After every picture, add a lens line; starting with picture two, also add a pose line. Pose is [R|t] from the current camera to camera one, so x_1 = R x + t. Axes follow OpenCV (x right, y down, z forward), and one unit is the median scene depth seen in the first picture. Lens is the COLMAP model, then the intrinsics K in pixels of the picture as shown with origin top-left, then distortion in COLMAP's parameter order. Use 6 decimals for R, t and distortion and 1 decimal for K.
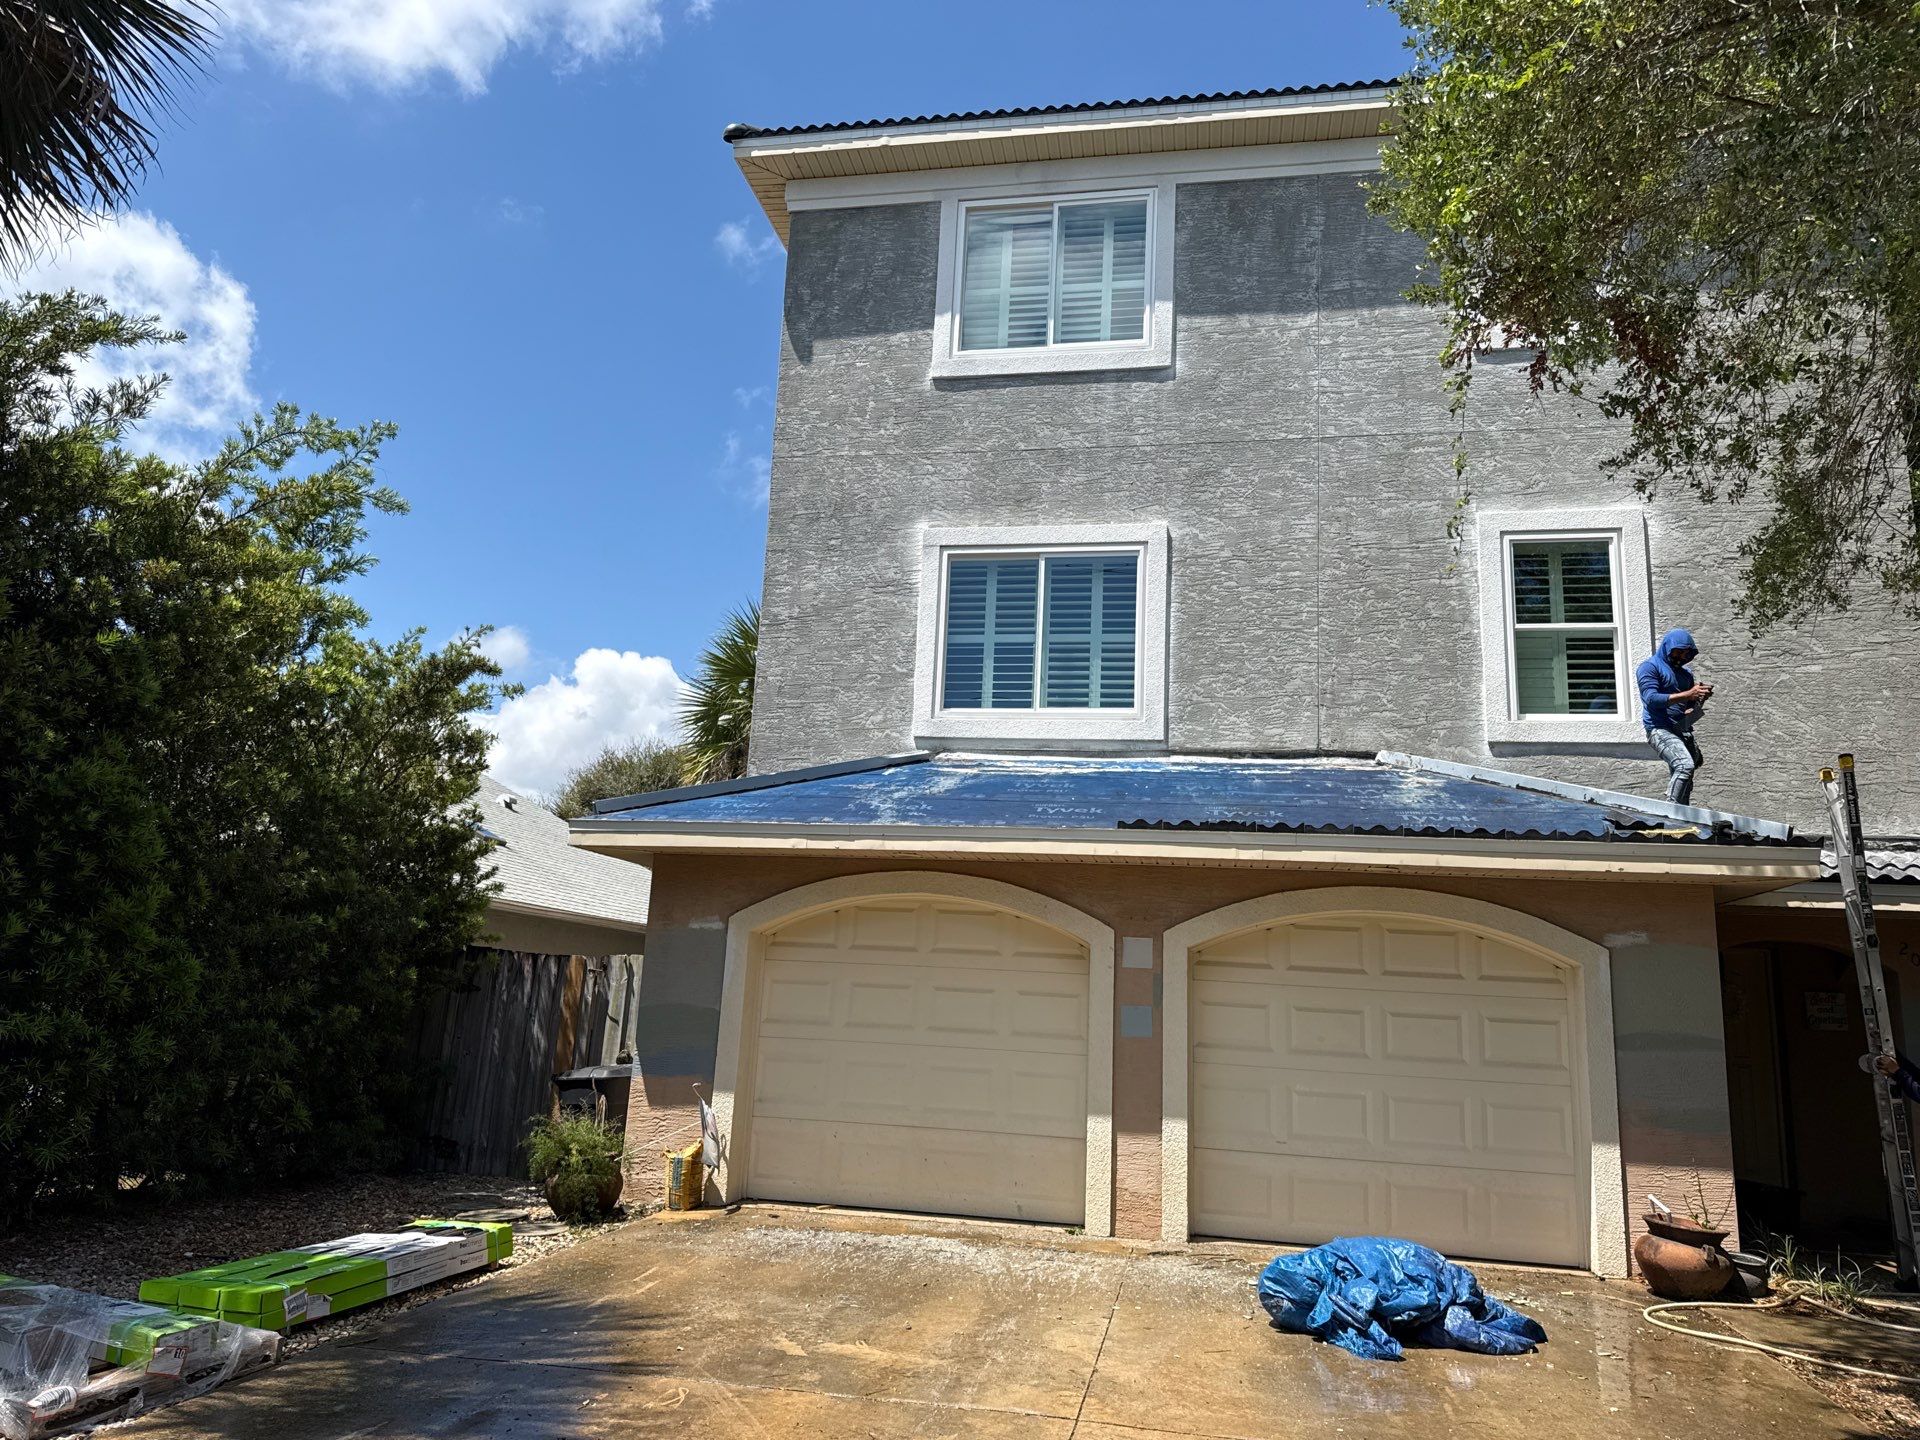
lens RADIAL K [[1315.2, 0, 943.9], [0, 1315.2, 724.3], [0, 0, 1]] dist [0.055898, -0.085855]
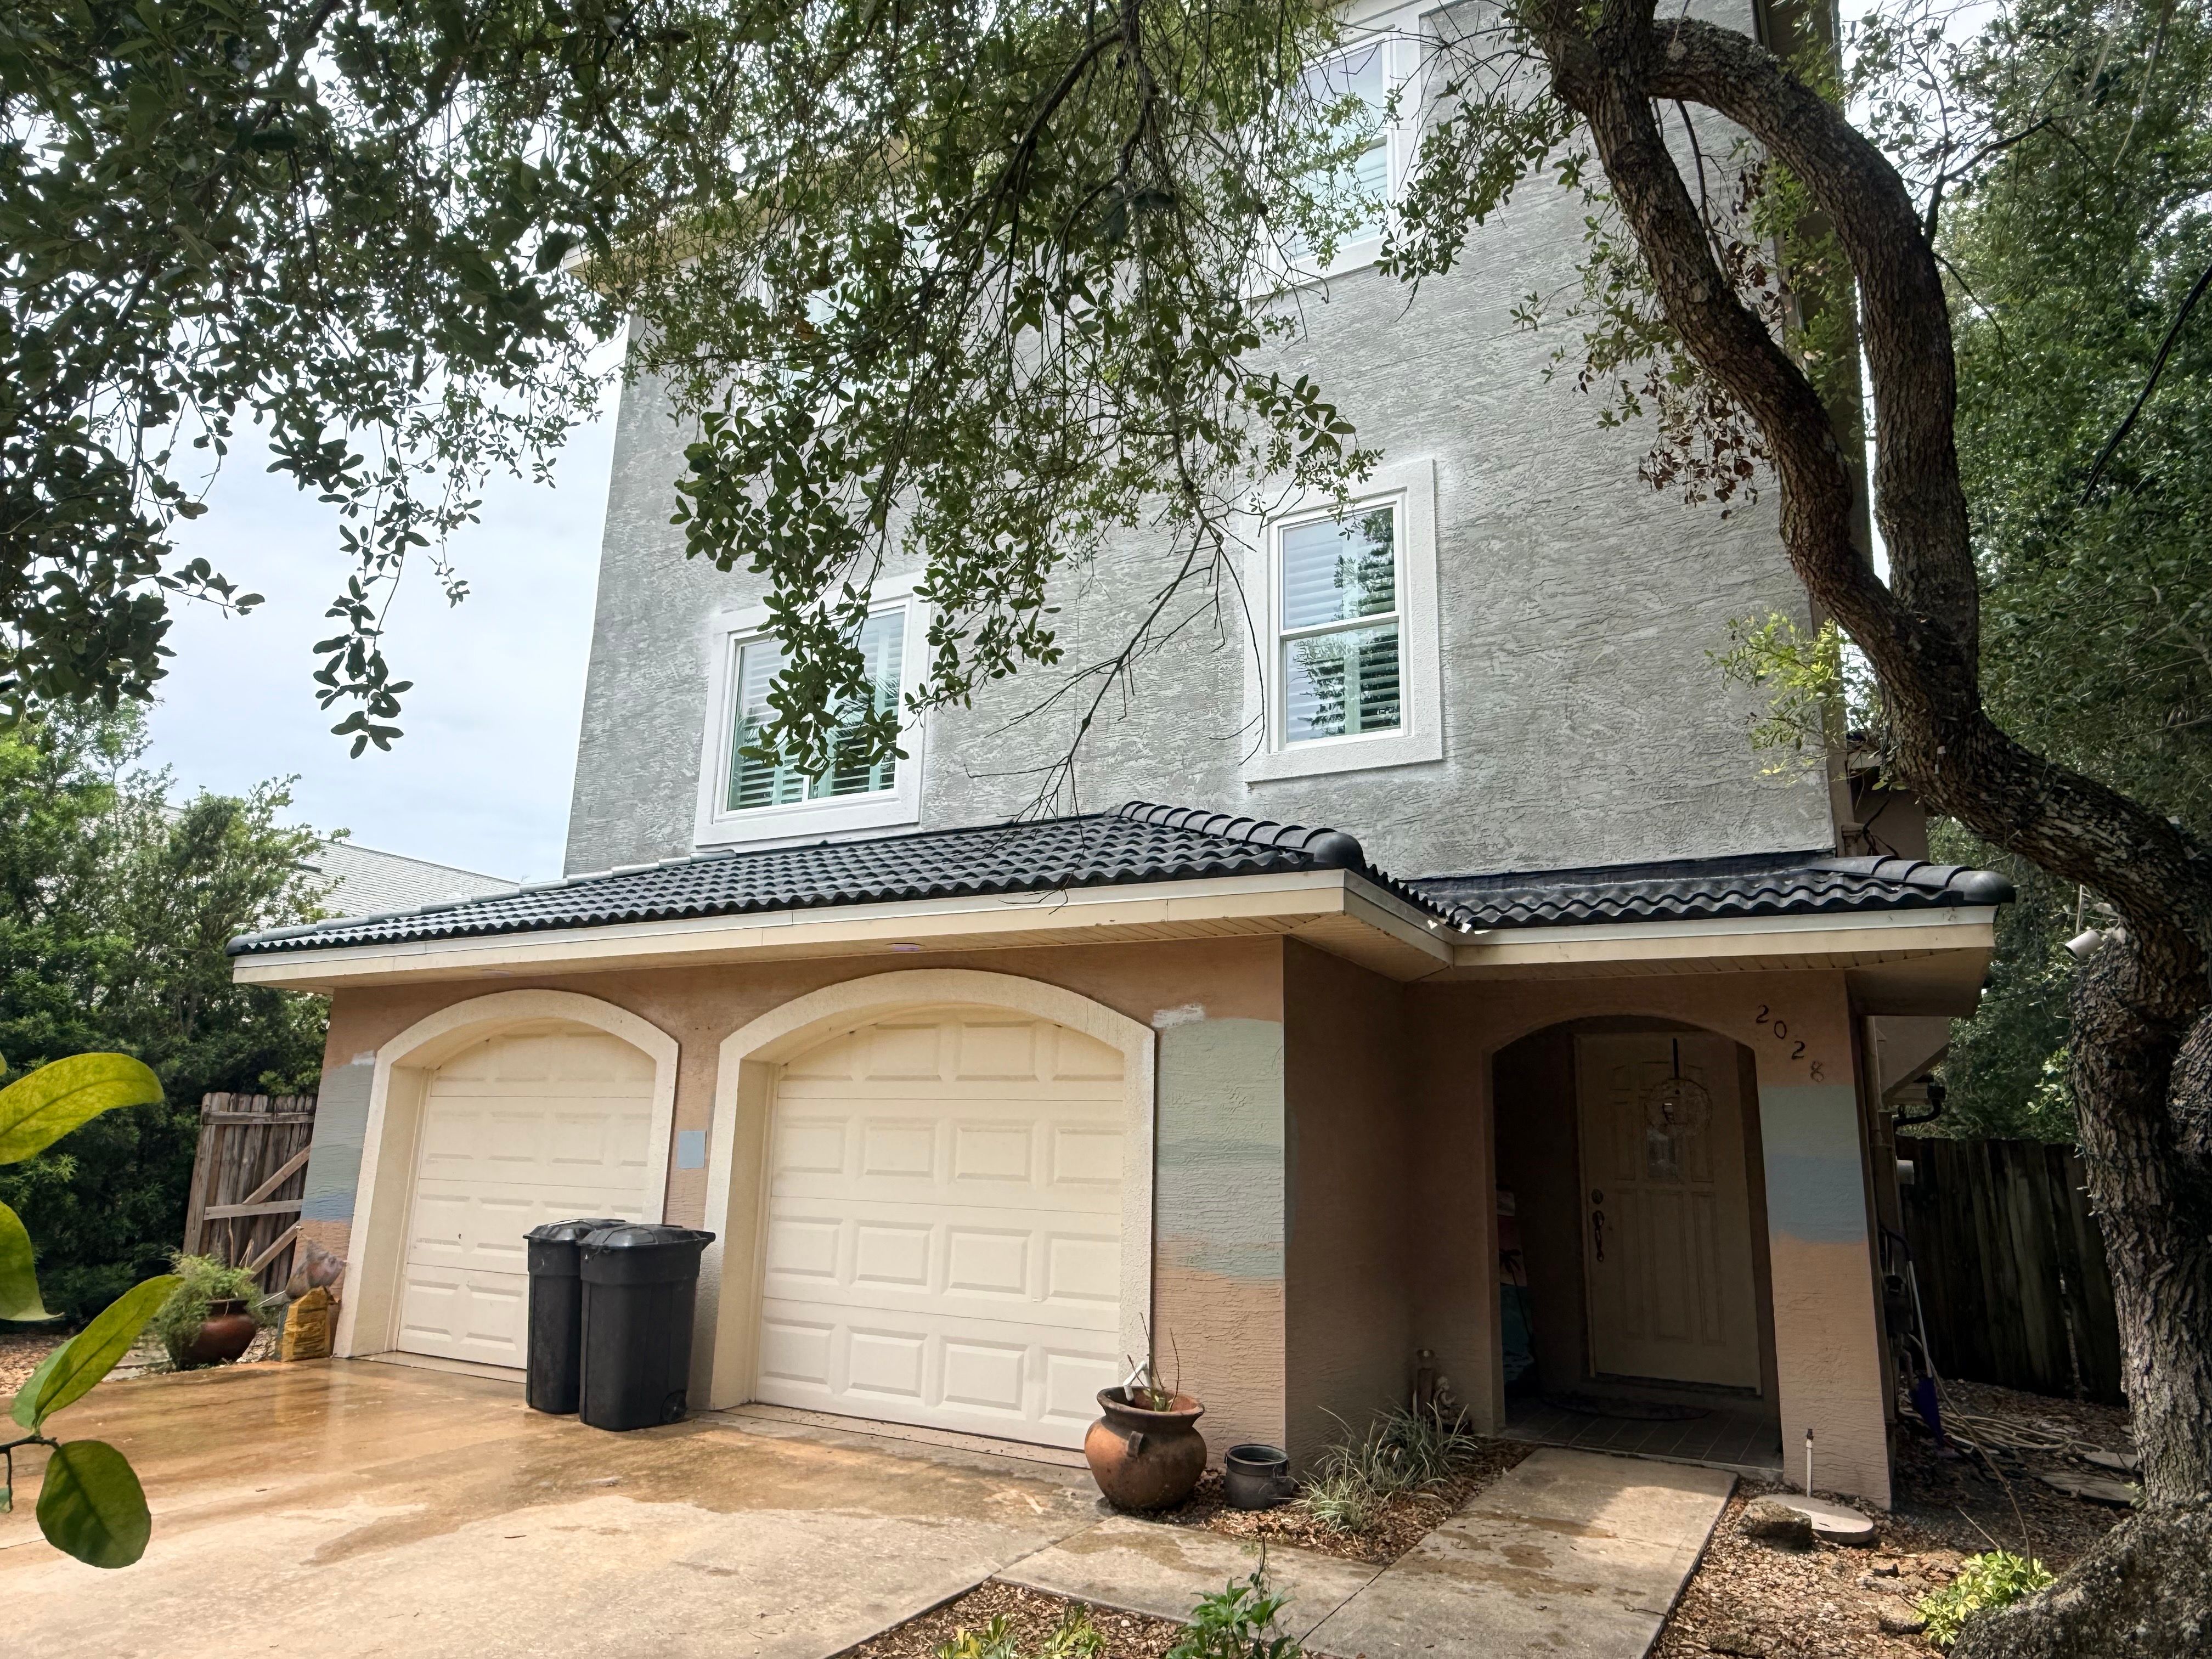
lens RADIAL K [[1406.6, 0, 1096.6], [0, 1406.6, 825.3], [0, 0, 1]] dist [-0.003623, -0.004753]
pose [[0.950932, -0.095161, -0.294401, 0.561127], [0.083764, 0.995174, -0.051111, 0.072151], [0.297844, 0.023943, 0.954314, 0.180144]]
